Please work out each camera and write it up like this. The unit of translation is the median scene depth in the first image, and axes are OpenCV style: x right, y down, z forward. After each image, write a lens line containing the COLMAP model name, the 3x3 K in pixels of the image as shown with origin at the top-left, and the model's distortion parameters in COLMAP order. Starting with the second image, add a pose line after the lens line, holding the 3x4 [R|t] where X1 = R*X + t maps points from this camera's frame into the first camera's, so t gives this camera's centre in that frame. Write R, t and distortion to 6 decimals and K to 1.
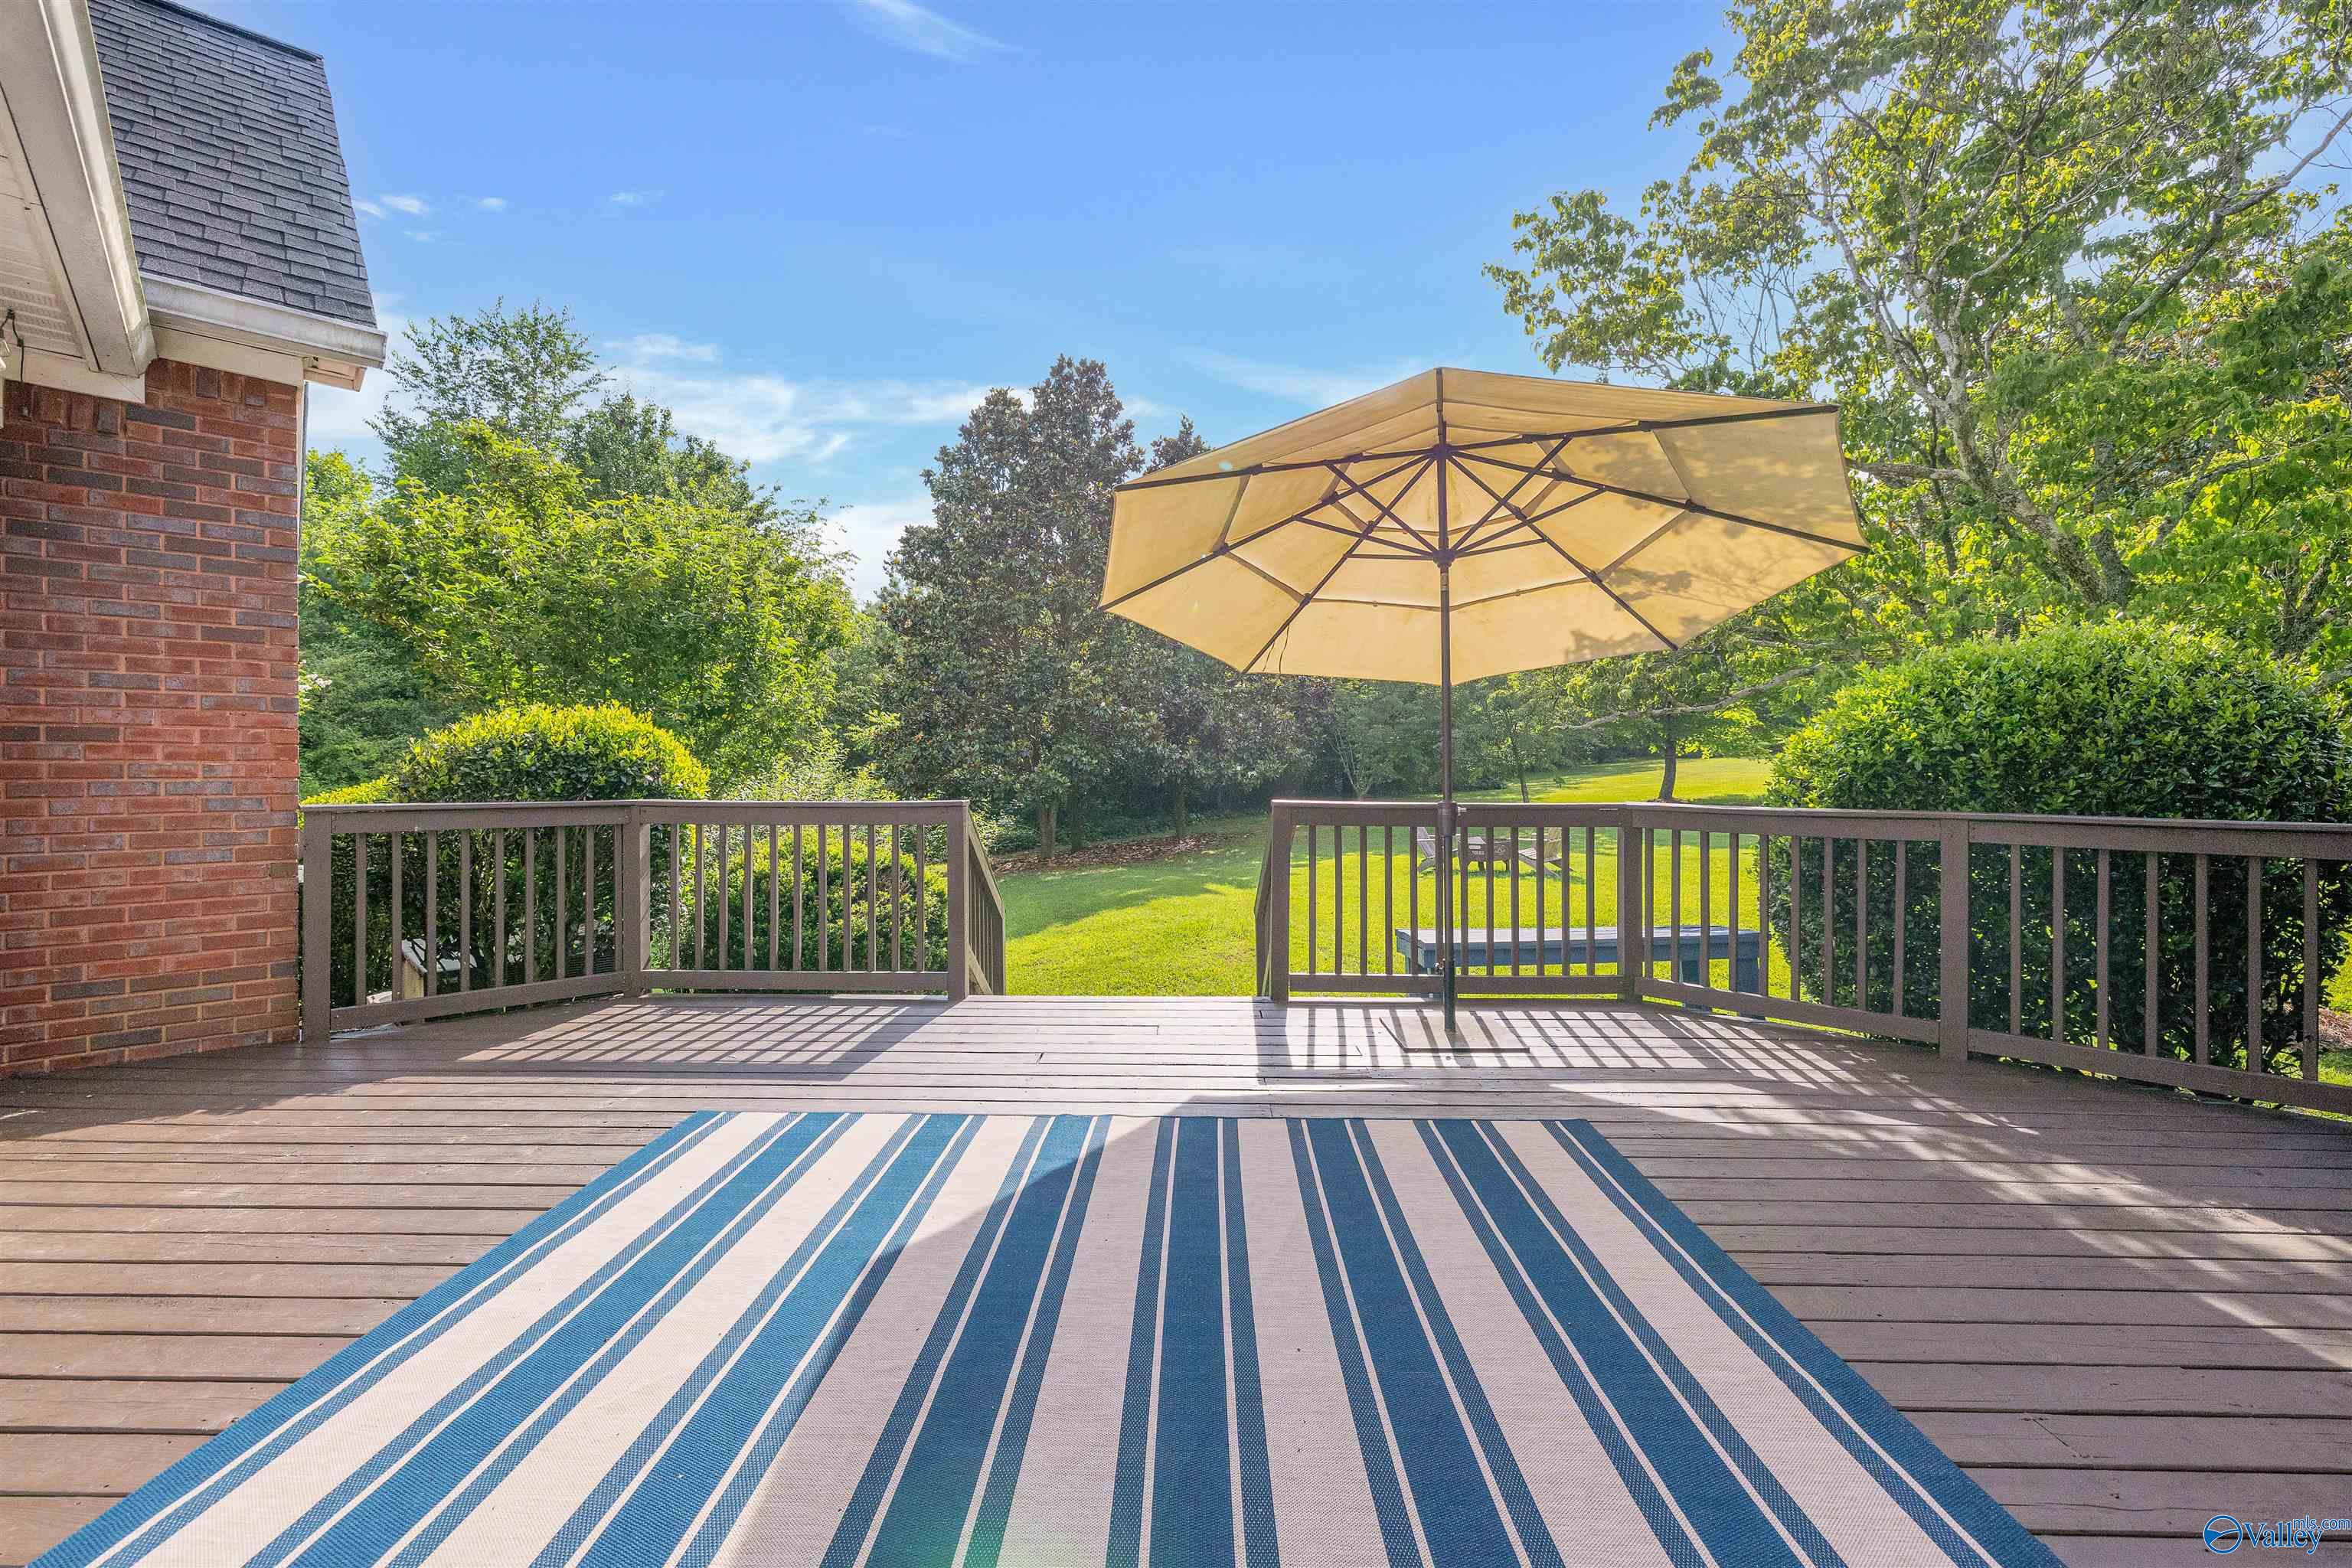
lens RADIAL K [[1006.8, 0, 1169.1], [0, 1006.8, 775.4], [0, 0, 1]] dist [0.002380, 0.000057]
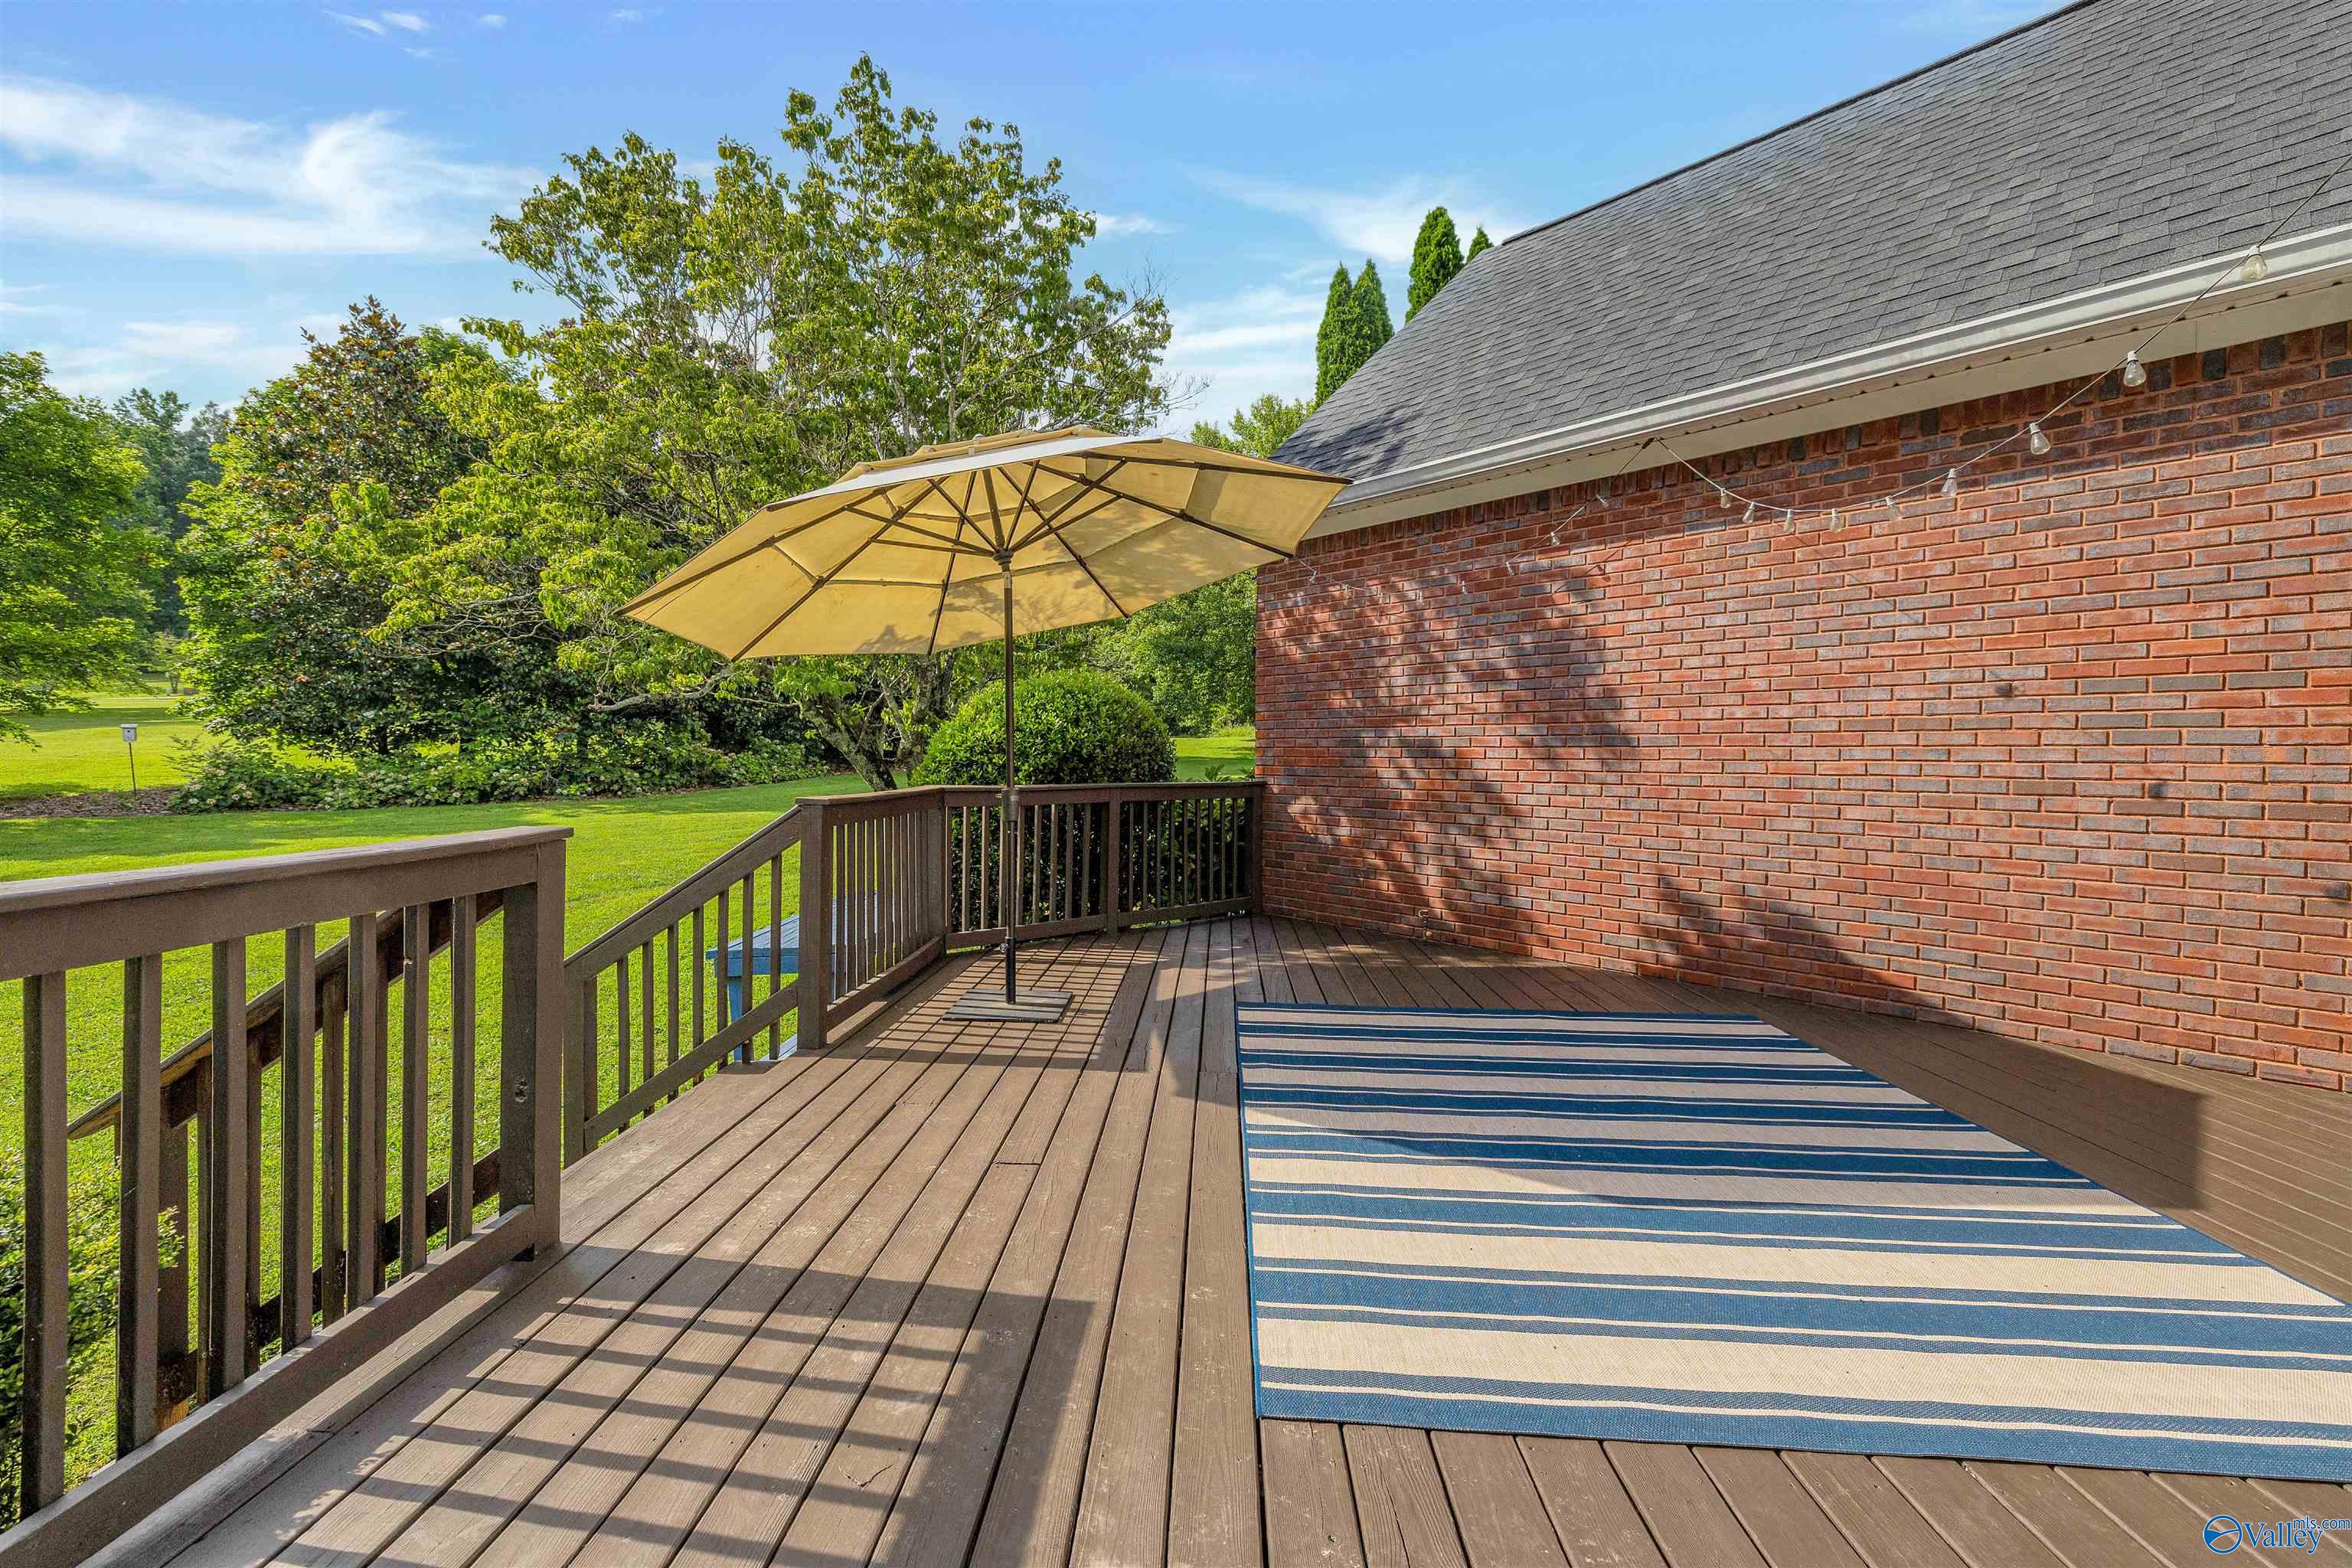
lens RADIAL K [[1006.8, 0, 1167.5], [0, 1006.8, 773.0], [0, 0, 1]] dist [0.002380, 0.000057]
pose [[0.018516, -0.022296, 0.999580, -0.865075], [-0.000243, 0.999751, 0.022304, -0.014761], [-0.999829, -0.000656, 0.018506, 0.906851]]
